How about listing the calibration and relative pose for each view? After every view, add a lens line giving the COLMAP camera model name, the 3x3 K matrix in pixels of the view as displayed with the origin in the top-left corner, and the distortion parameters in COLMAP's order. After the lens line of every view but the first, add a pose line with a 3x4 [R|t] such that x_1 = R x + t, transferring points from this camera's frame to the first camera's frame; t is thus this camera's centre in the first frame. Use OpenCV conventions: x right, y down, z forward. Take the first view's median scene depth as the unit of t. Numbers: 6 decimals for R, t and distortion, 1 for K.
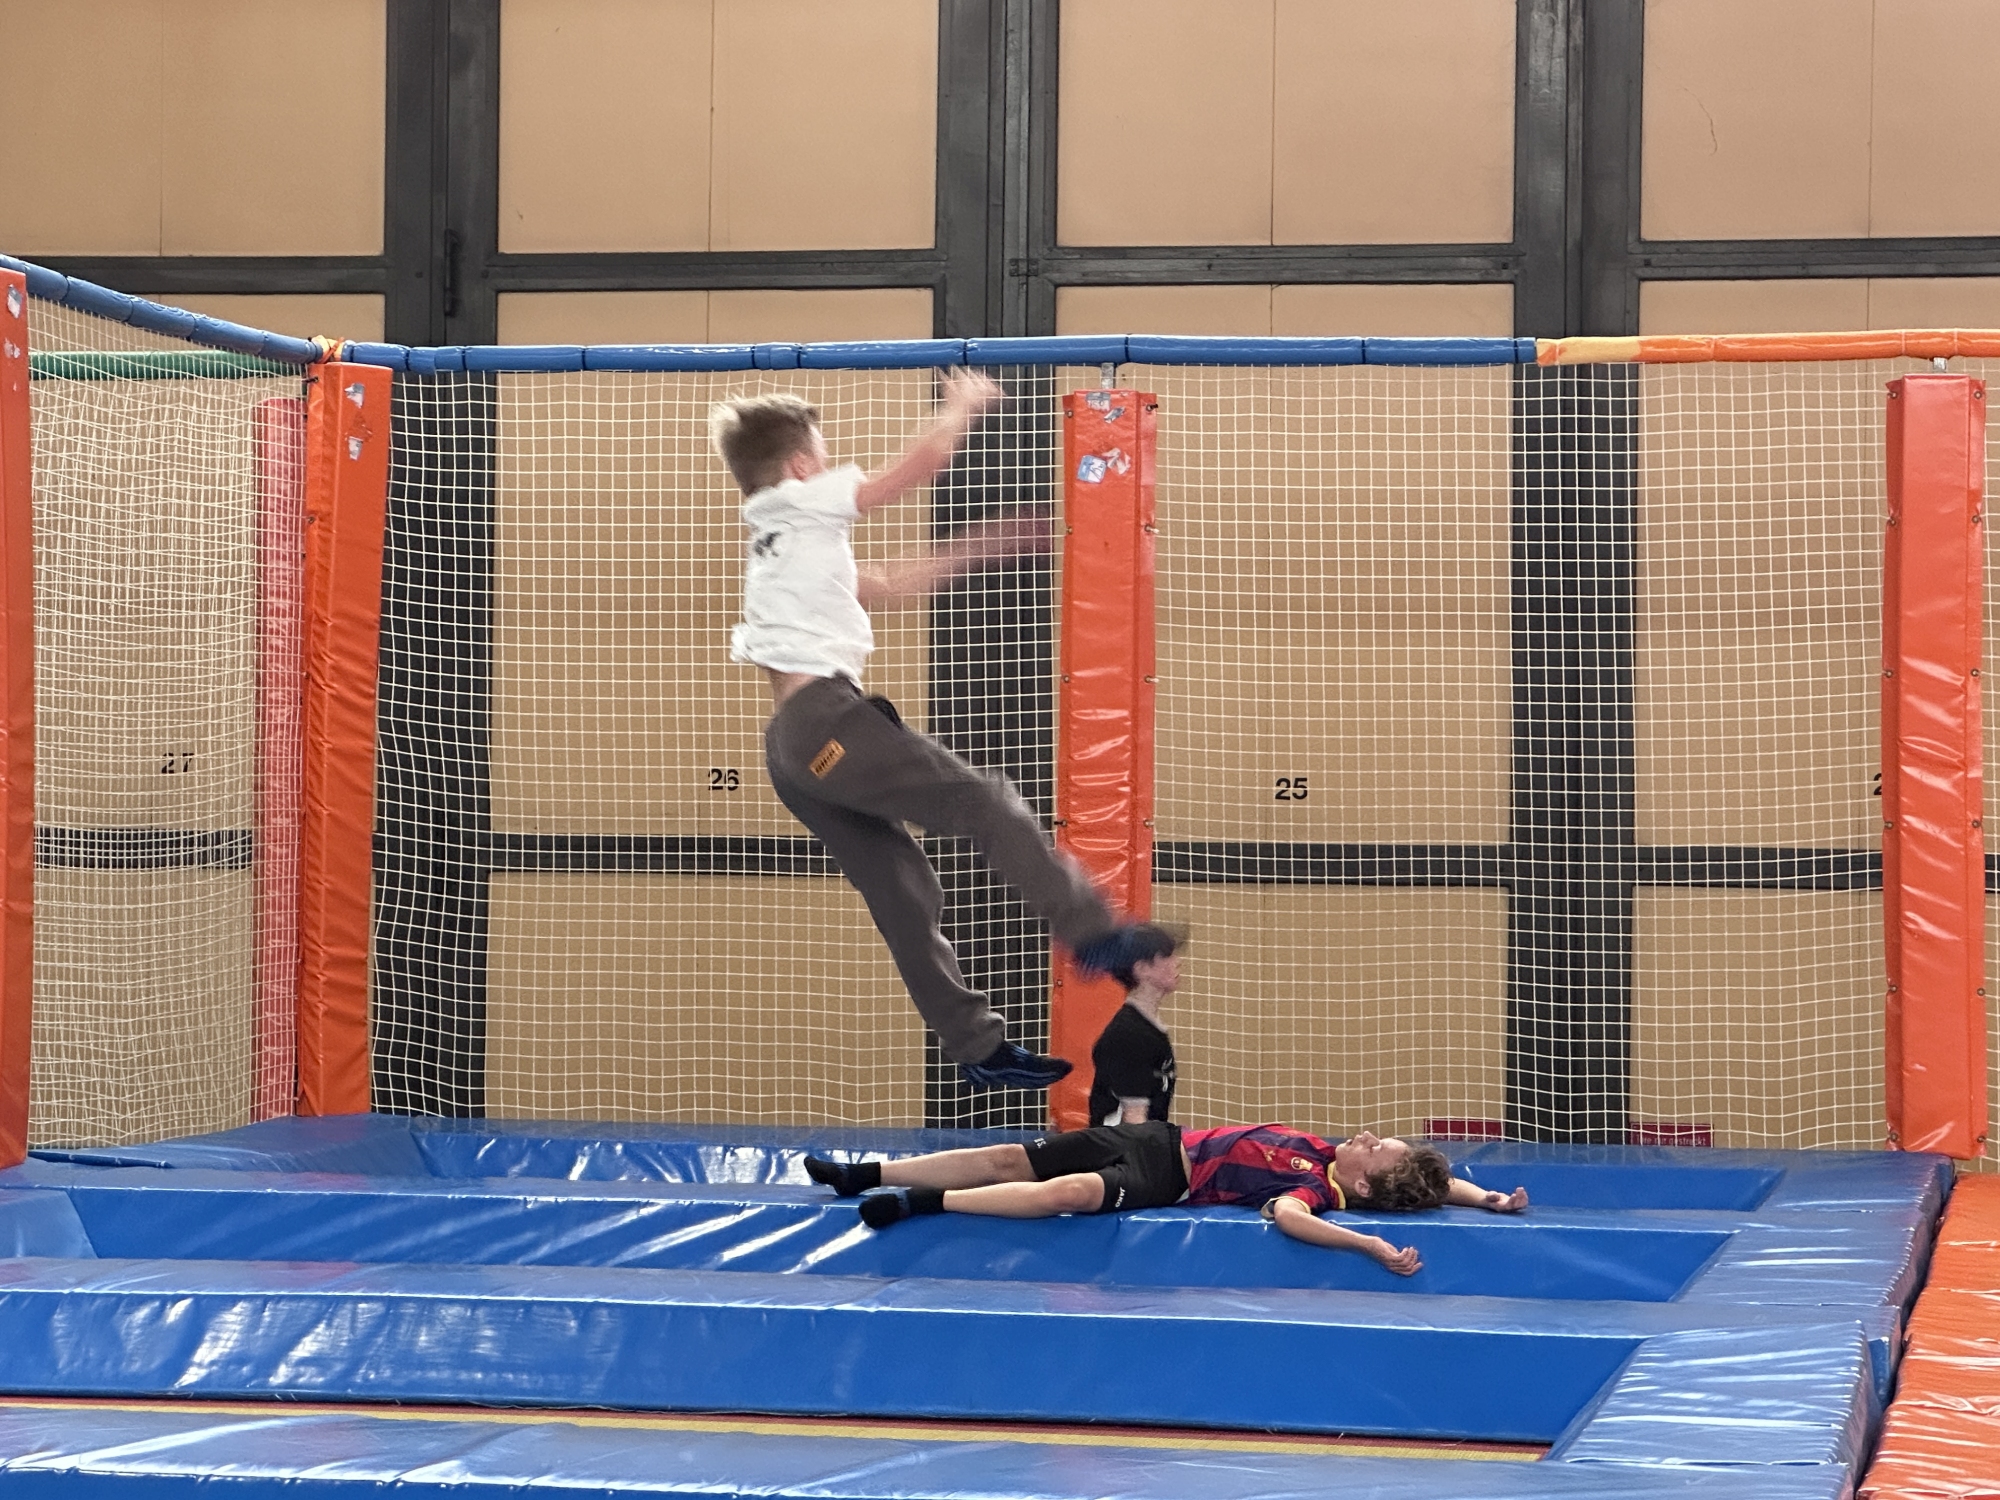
lens RADIAL K [[4887.1, 0, 986.4], [0, 4887.1, 725.6], [0, 0, 1]] dist [0.181492, 0.000000]
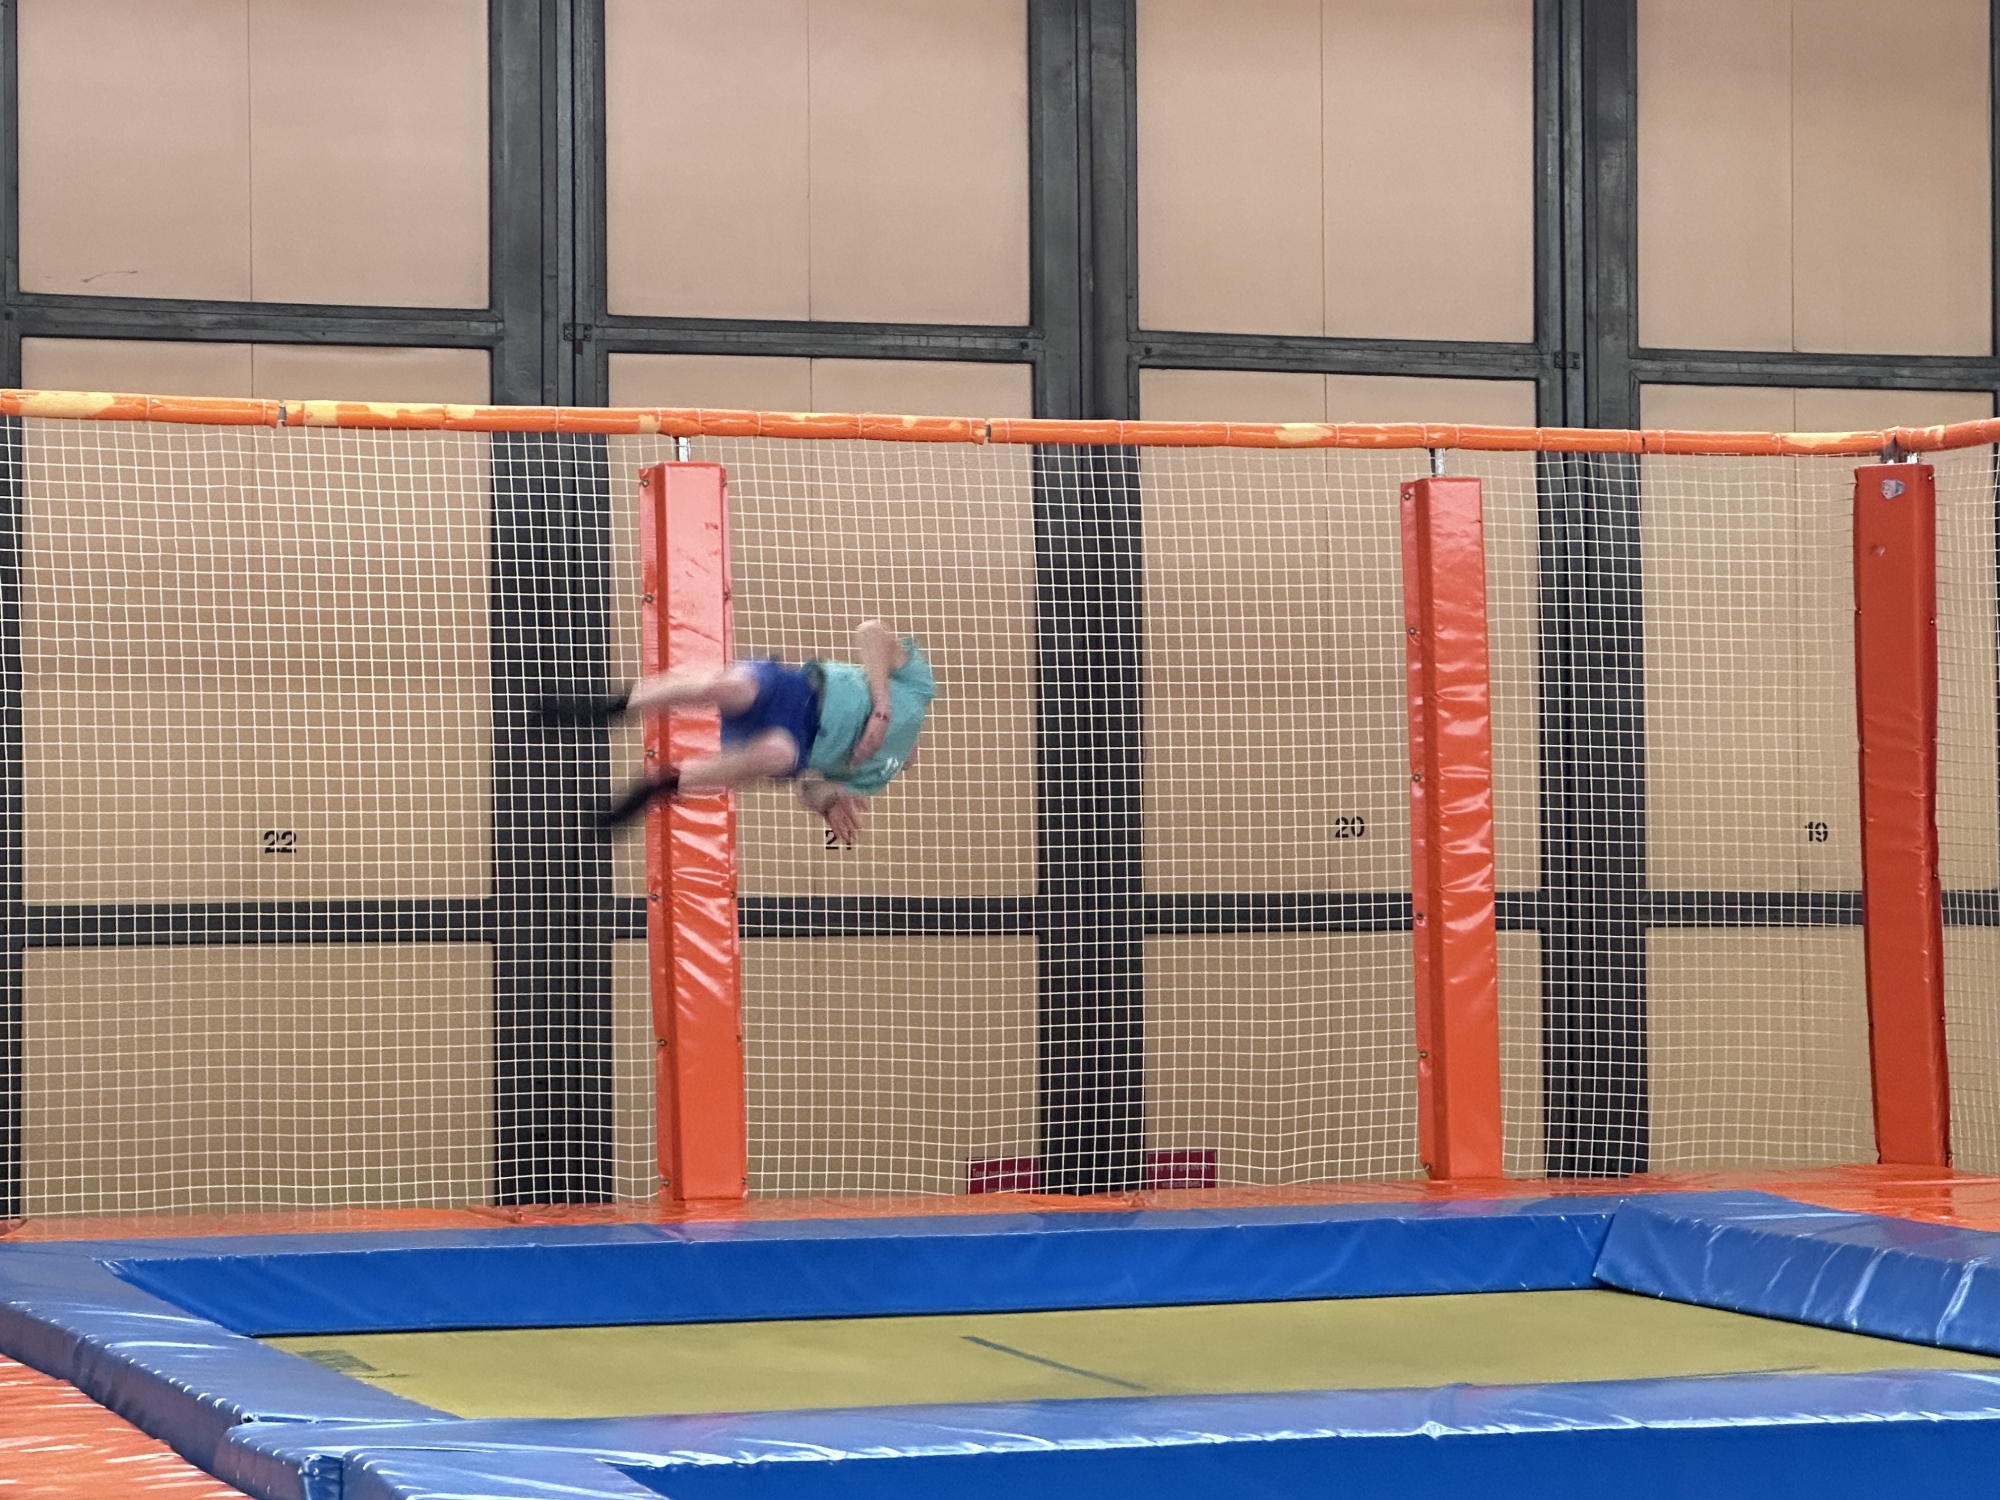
lens RADIAL K [[4887.1, 0, 887.4], [0, 4887.1, 702.1], [0, 0, 1]] dist [0.181492, 0.000000]
pose [[0.873802, -0.006735, 0.486234, -0.558821], [0.015852, 0.999767, -0.014639, -0.002685], [-0.486023, 0.020499, 0.873706, 0.105737]]
